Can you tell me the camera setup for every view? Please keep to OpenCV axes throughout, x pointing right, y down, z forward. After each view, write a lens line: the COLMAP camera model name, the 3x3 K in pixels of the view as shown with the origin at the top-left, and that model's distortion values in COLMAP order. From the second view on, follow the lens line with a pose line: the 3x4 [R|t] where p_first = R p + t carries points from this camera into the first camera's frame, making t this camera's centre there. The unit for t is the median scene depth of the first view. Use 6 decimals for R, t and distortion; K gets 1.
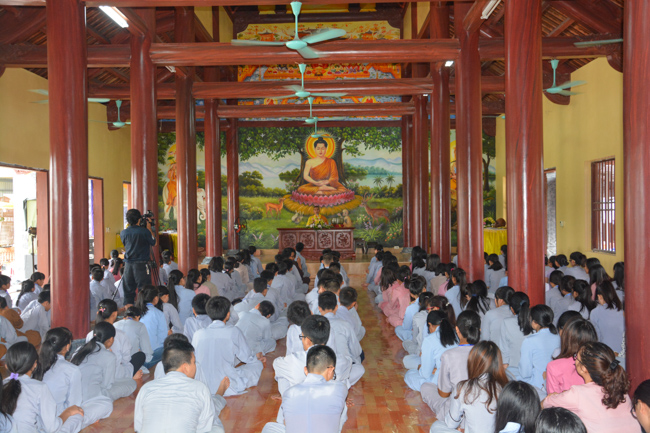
lens RADIAL K [[689.1, 0, 325.4], [0, 689.1, 216.4], [0, 0, 1]] dist [0.067897, 0.000000]
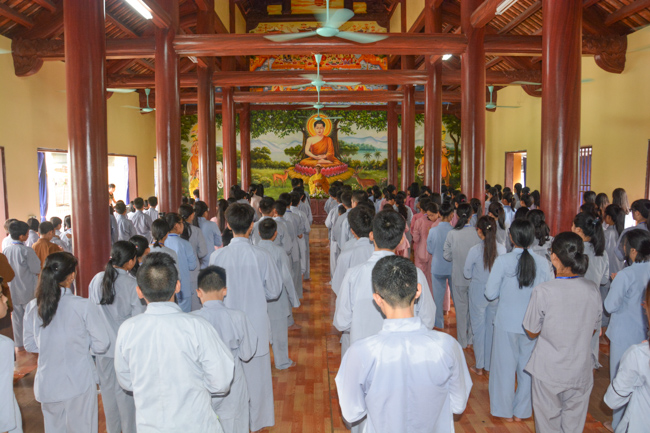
lens RADIAL K [[503.6, 0, 325.5], [0, 503.6, 216.5], [0, 0, 1]] dist [-0.075994, -0.006014]
pose [[0.999375, 0.000477, 0.035340, -0.027371], [-0.003624, 0.996020, 0.089060, -0.024177], [-0.035157, -0.089132, 0.995399, 0.125022]]
